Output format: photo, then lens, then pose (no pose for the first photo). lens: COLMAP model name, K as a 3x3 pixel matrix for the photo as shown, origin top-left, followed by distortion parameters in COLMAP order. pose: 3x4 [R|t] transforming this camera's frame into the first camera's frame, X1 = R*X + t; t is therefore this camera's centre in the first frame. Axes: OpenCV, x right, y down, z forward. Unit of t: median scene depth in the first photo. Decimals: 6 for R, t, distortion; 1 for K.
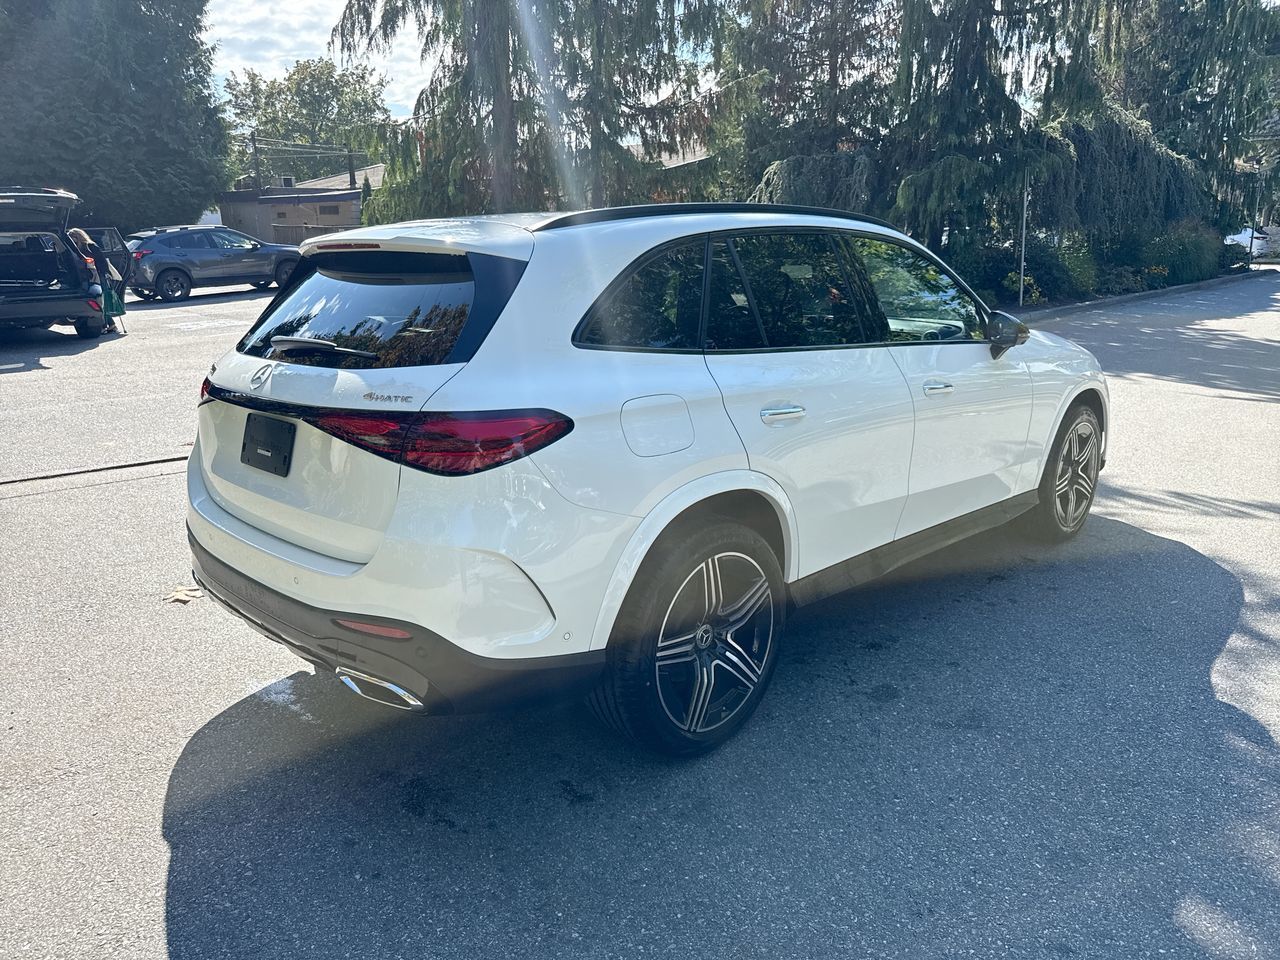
lens RADIAL K [[969.2, 0, 654.7], [0, 969.2, 476.0], [0, 0, 1]] dist [0.010457, -0.006626]
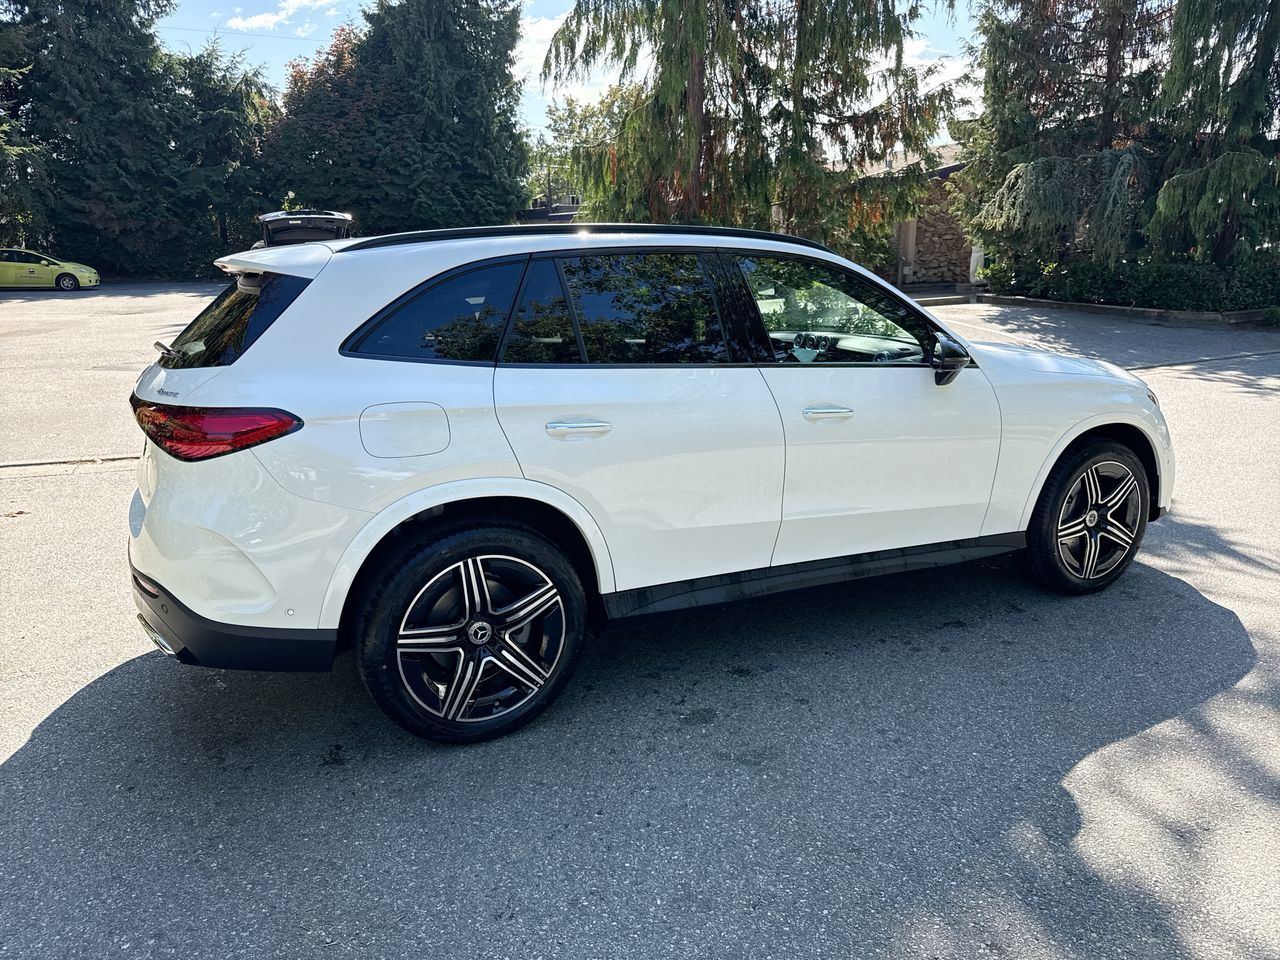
lens RADIAL K [[976.5, 0, 651.3], [0, 976.5, 471.8], [0, 0, 1]] dist [0.071577, -0.118254]
pose [[0.940041, 0.068710, -0.334069, 0.123829], [-0.074080, 0.997247, -0.003343, -0.004345], [0.332920, 0.027891, 0.942543, 0.010100]]
